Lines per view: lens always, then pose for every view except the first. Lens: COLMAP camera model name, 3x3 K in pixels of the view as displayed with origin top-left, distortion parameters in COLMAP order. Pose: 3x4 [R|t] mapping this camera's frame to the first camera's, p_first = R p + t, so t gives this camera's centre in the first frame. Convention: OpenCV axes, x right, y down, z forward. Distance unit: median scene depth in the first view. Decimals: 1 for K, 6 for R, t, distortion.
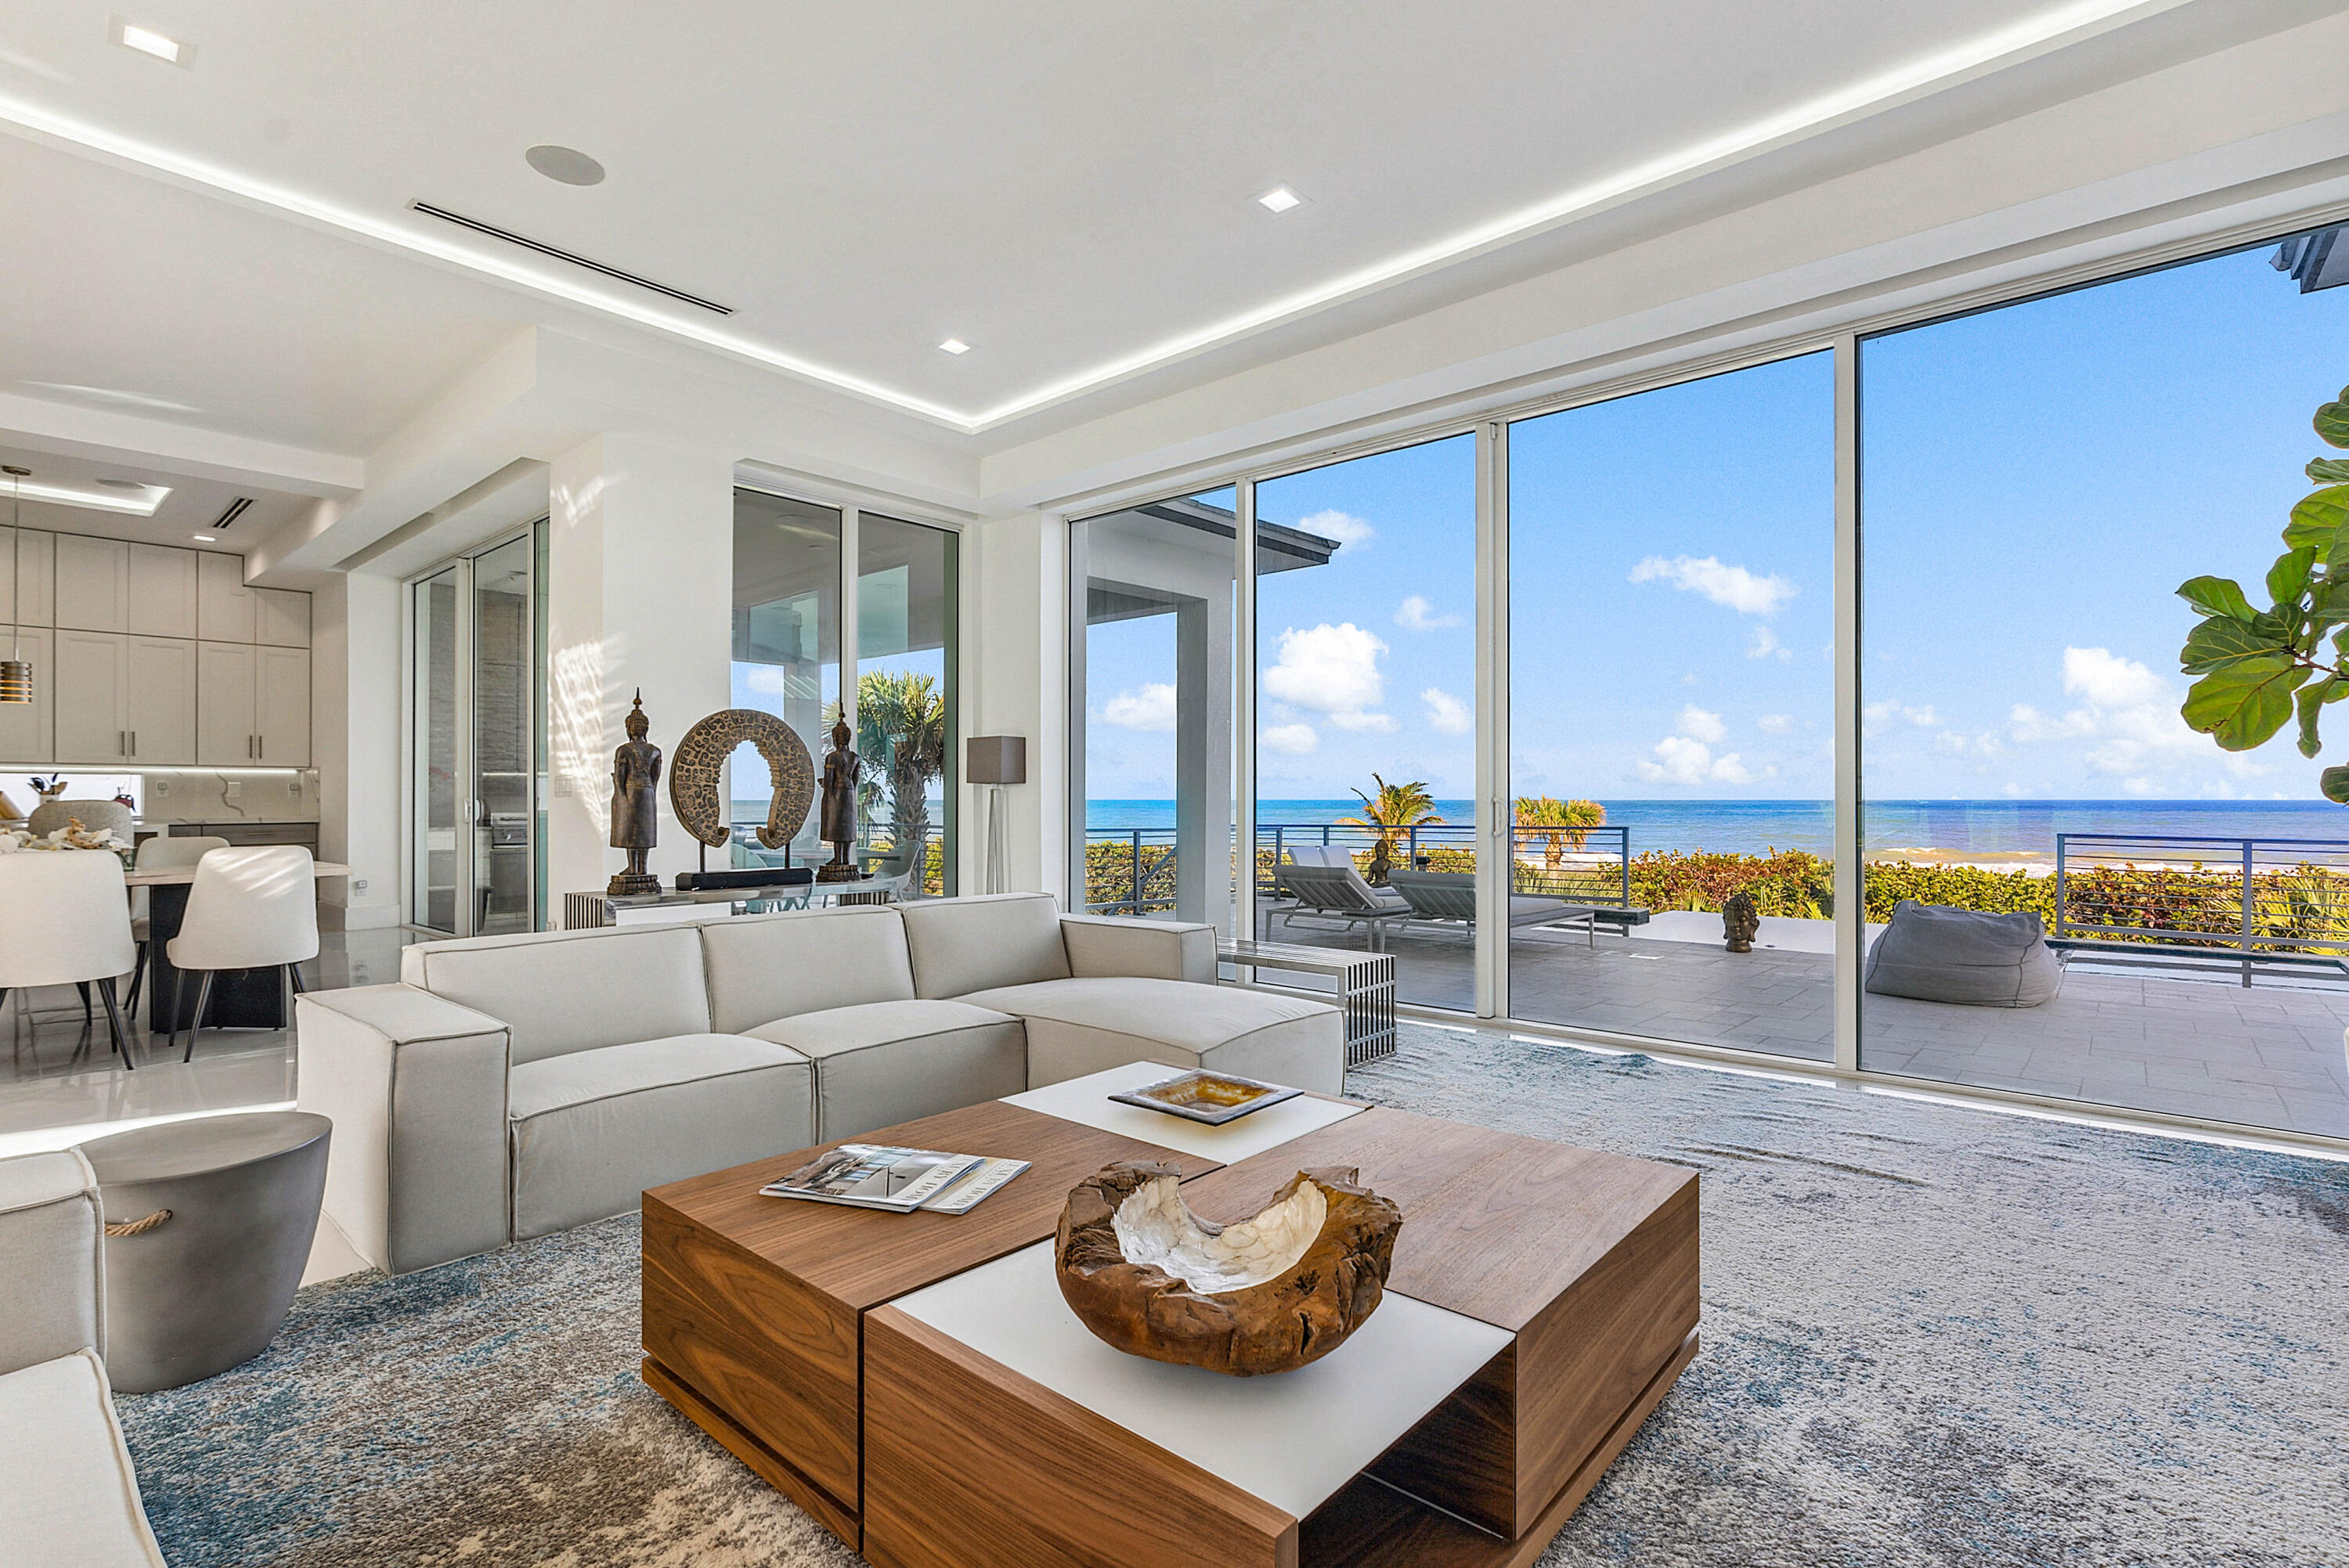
lens RADIAL K [[1104.6, 0, 1198.9], [0, 1104.6, 798.0], [0, 0, 1]] dist [-0.006599, 0.001218]
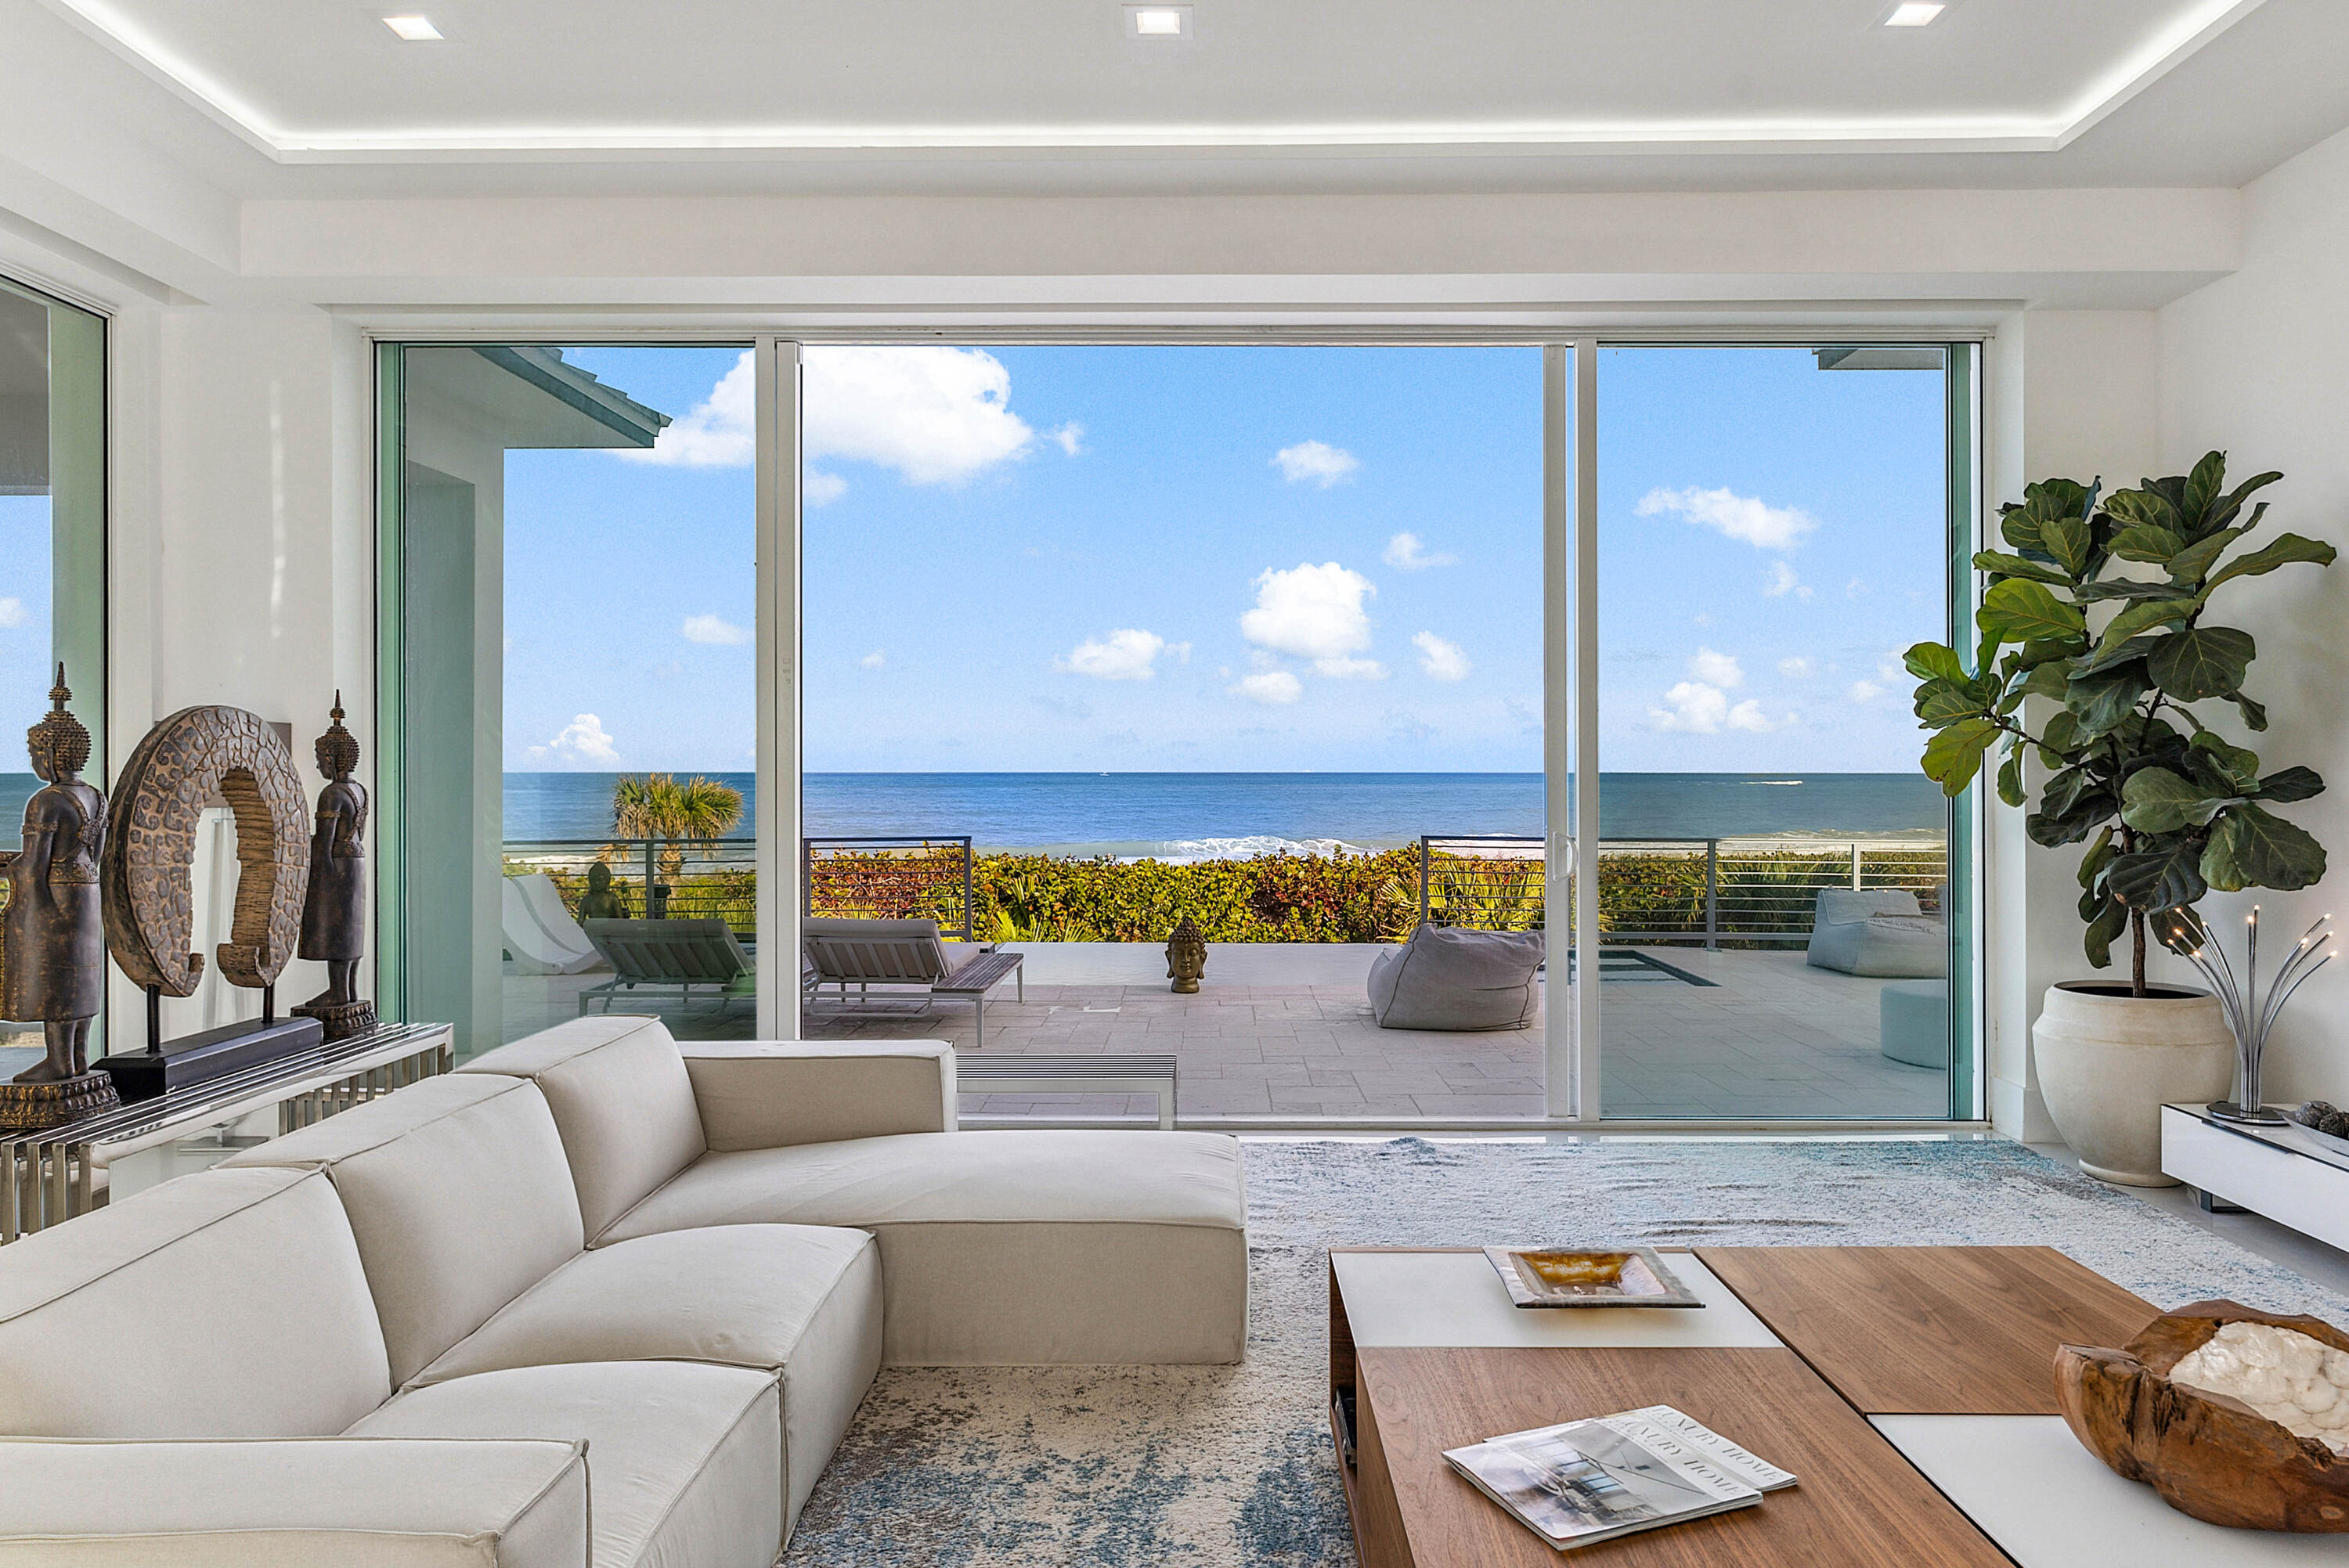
lens RADIAL K [[1585.5, 0, 1223.5], [0, 1585.5, 759.2], [0, 0, 1]] dist [-0.000807, -0.000143]
pose [[0.757447, 0.004349, 0.652882, -0.365634], [0.000426, 0.999974, -0.007155, -0.035845], [-0.652896, 0.005698, 0.757426, 0.122700]]
